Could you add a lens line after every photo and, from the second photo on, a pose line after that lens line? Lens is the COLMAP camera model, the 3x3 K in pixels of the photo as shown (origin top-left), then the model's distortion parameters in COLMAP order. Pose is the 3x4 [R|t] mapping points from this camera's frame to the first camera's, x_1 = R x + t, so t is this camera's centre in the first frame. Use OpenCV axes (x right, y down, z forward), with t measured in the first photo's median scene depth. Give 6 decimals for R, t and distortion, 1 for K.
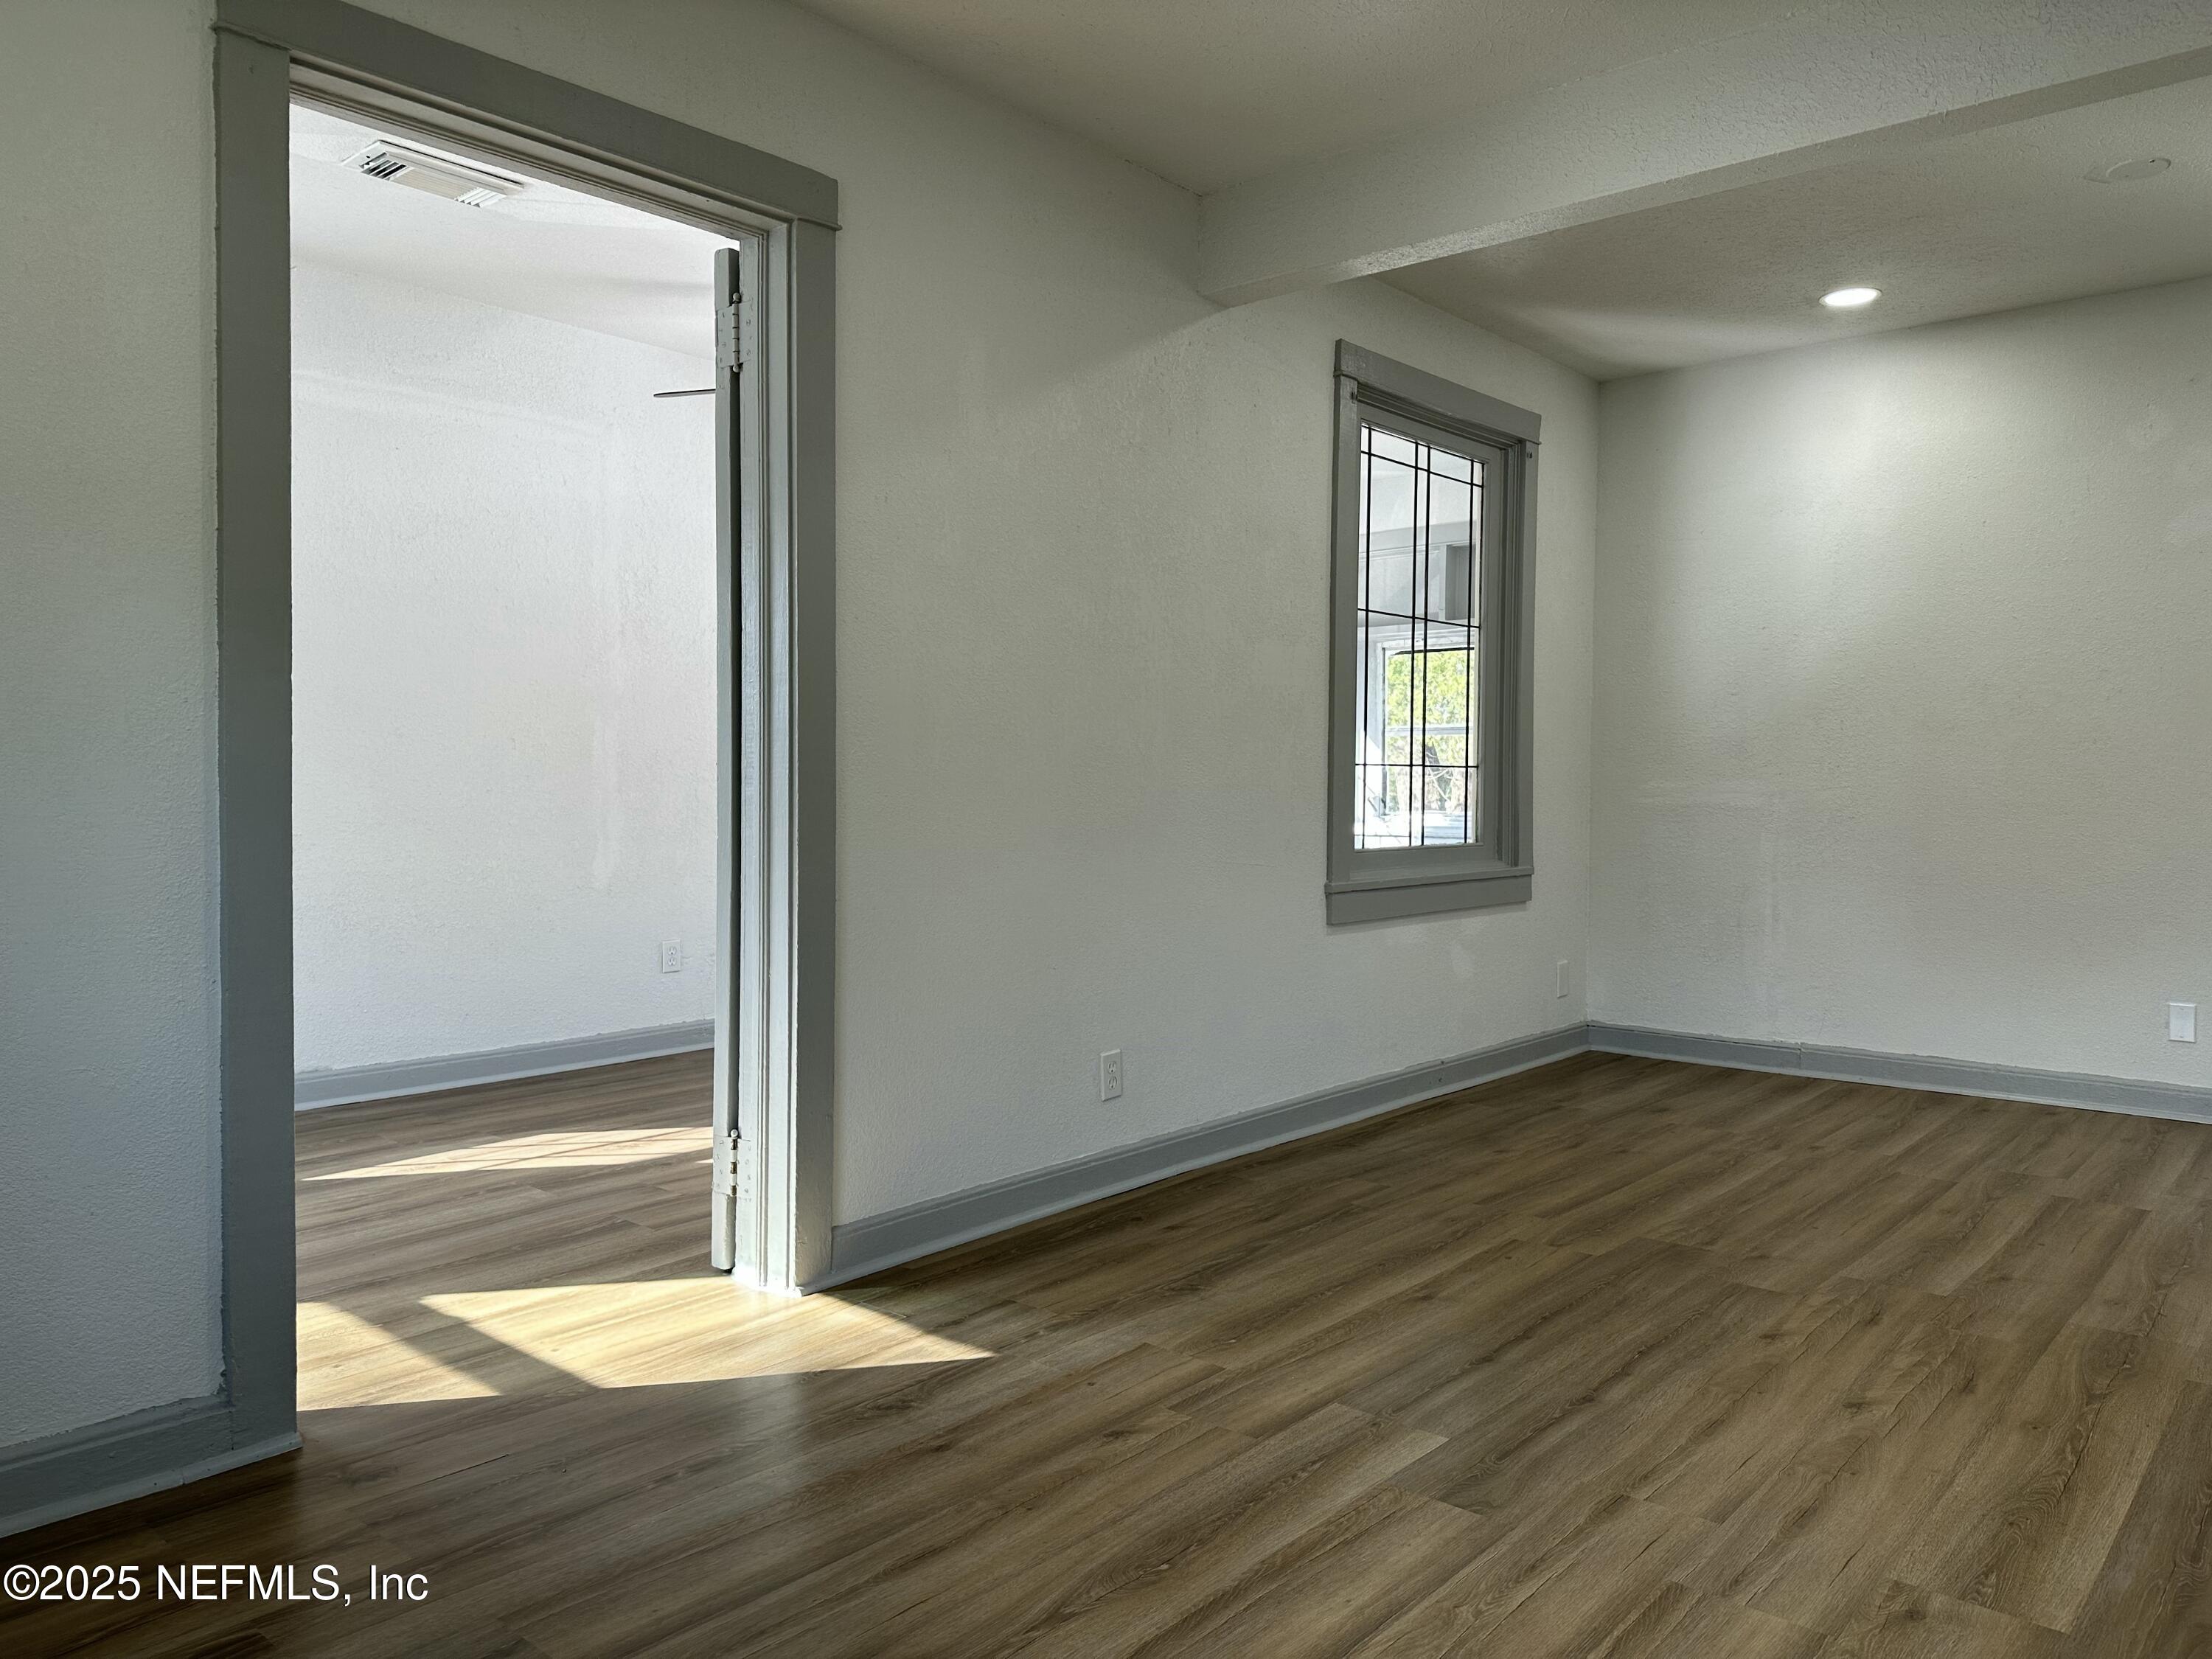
lens RADIAL K [[1539.5, 0, 1109.5], [0, 1539.5, 815.9], [0, 0, 1]] dist [0.069081, -0.093634]
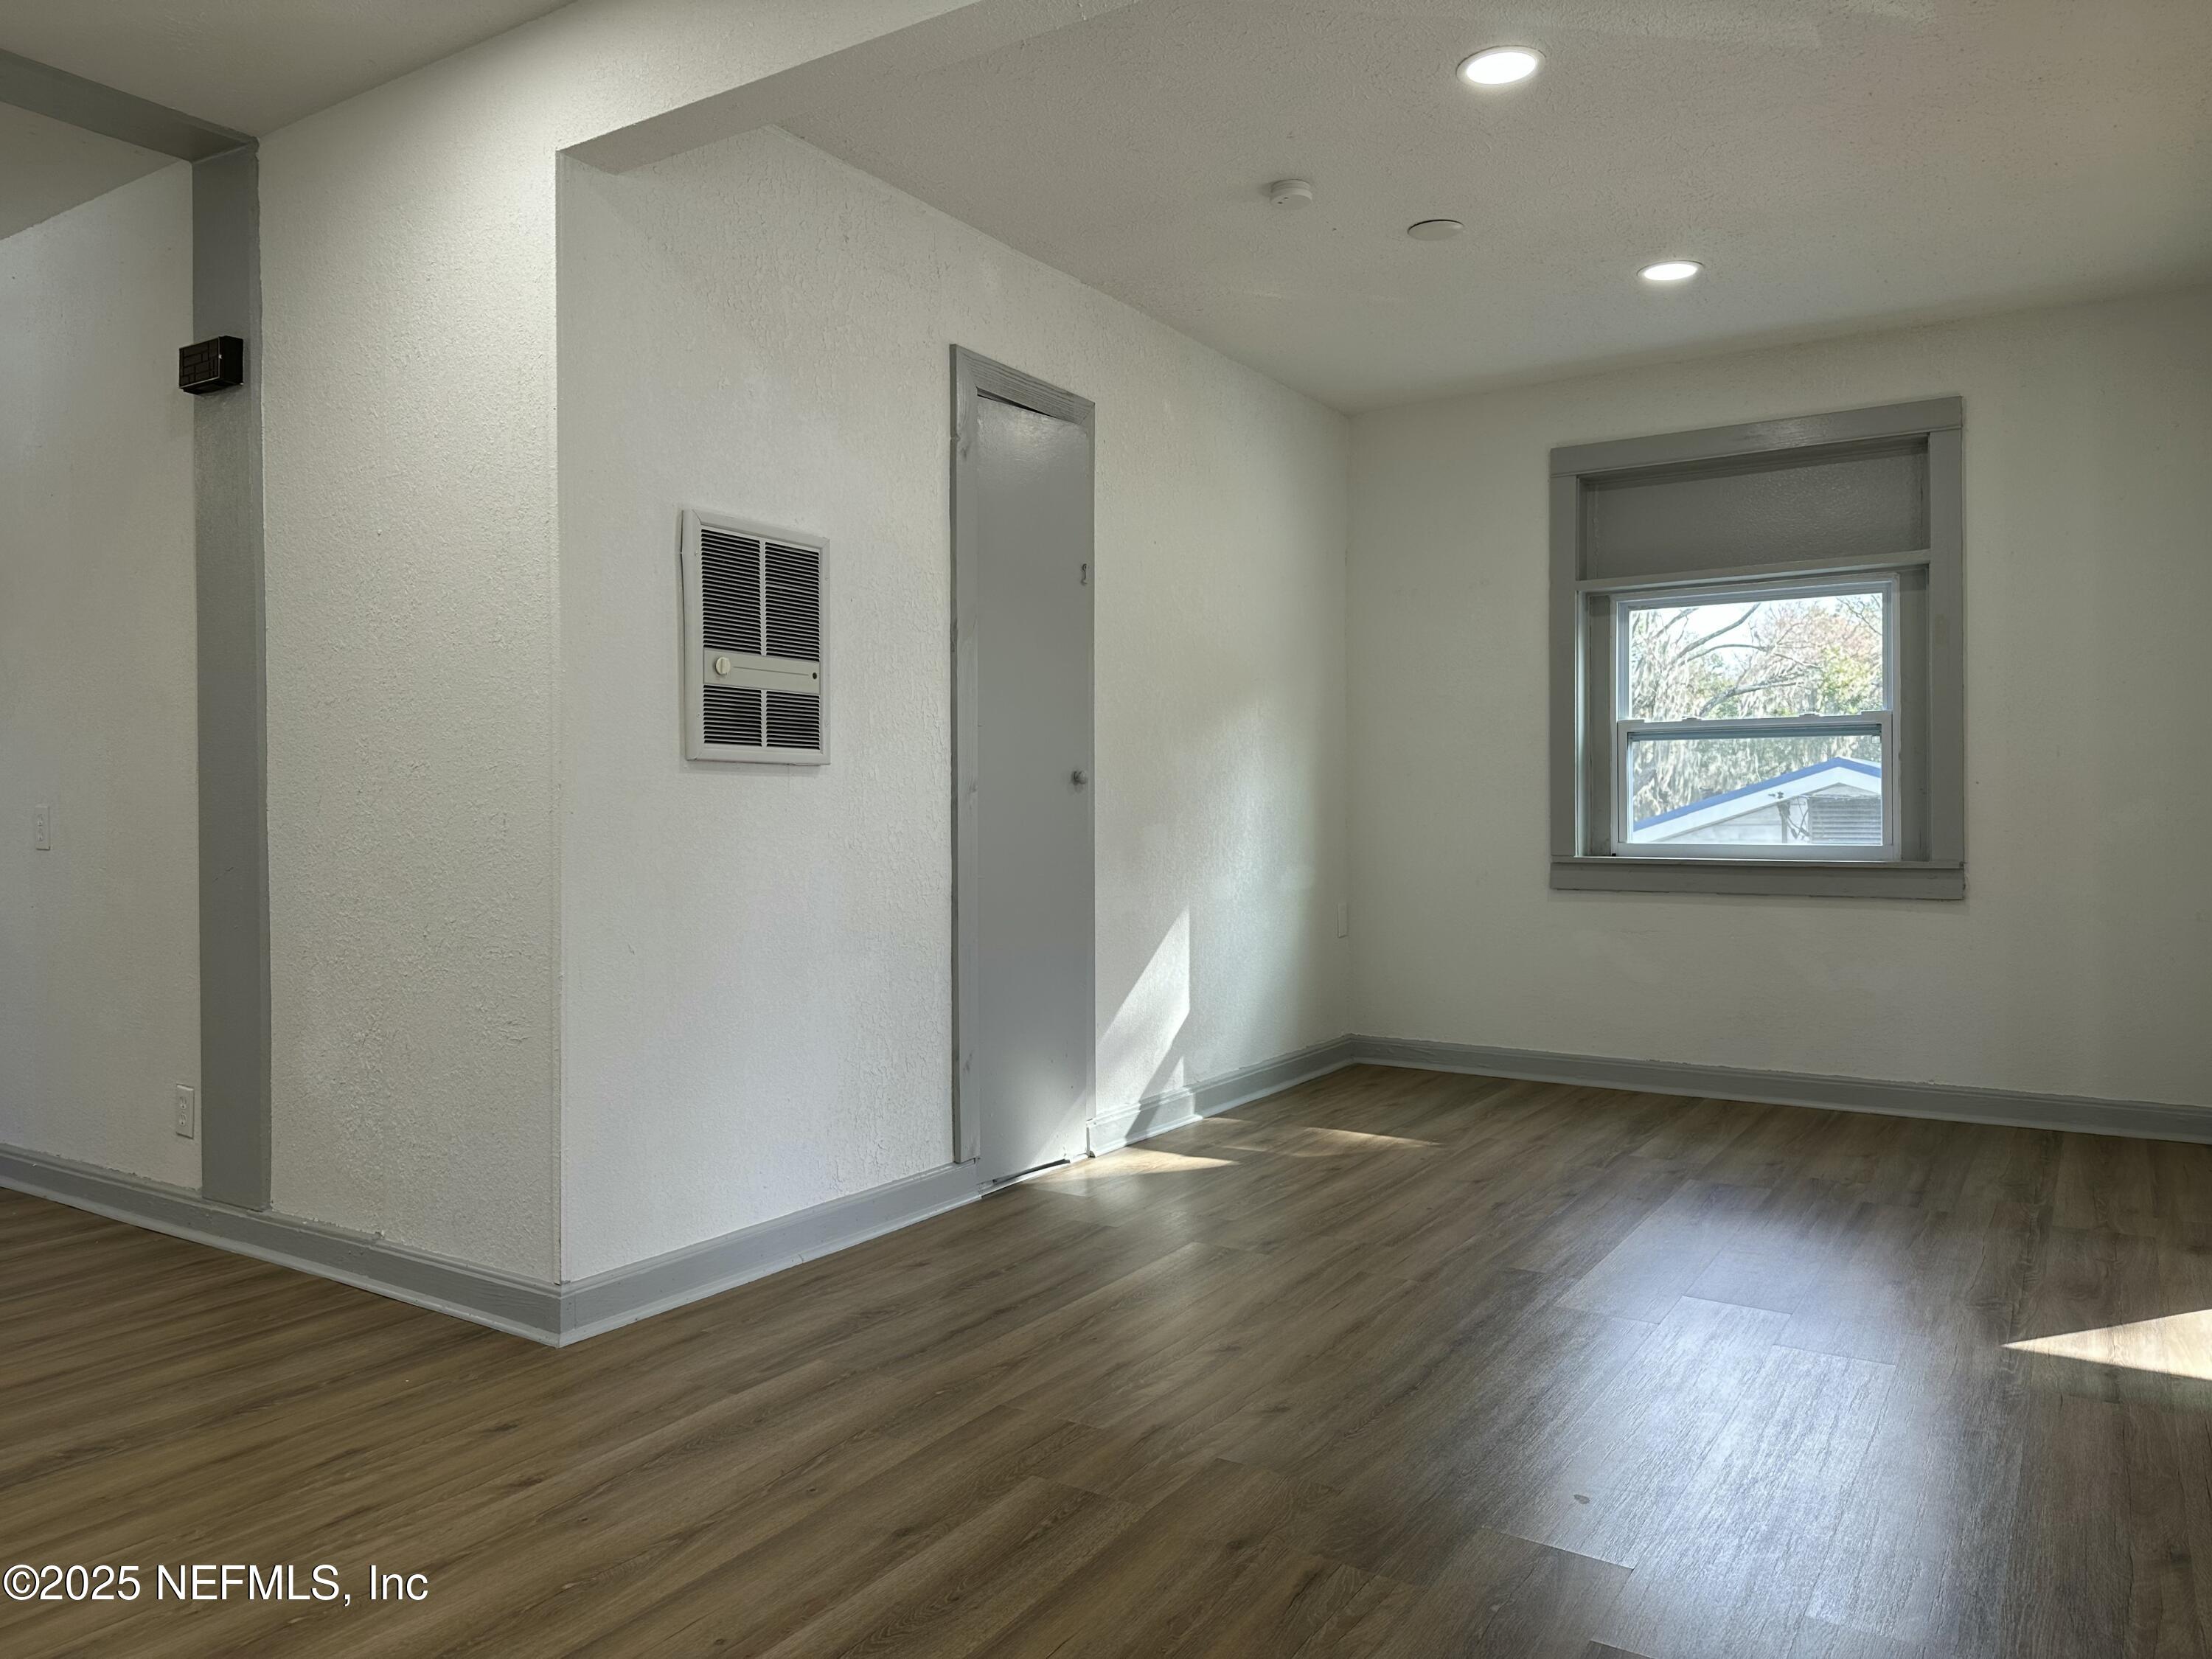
lens RADIAL K [[1539.5, 0, 1096.1], [0, 1539.5, 821.3], [0, 0, 1]] dist [0.069081, -0.093634]
pose [[-0.990203, 0.000823, -0.139632, 0.568112], [-0.003272, 0.999571, 0.029099, -0.031454], [0.139596, 0.029271, -0.989776, 1.622519]]
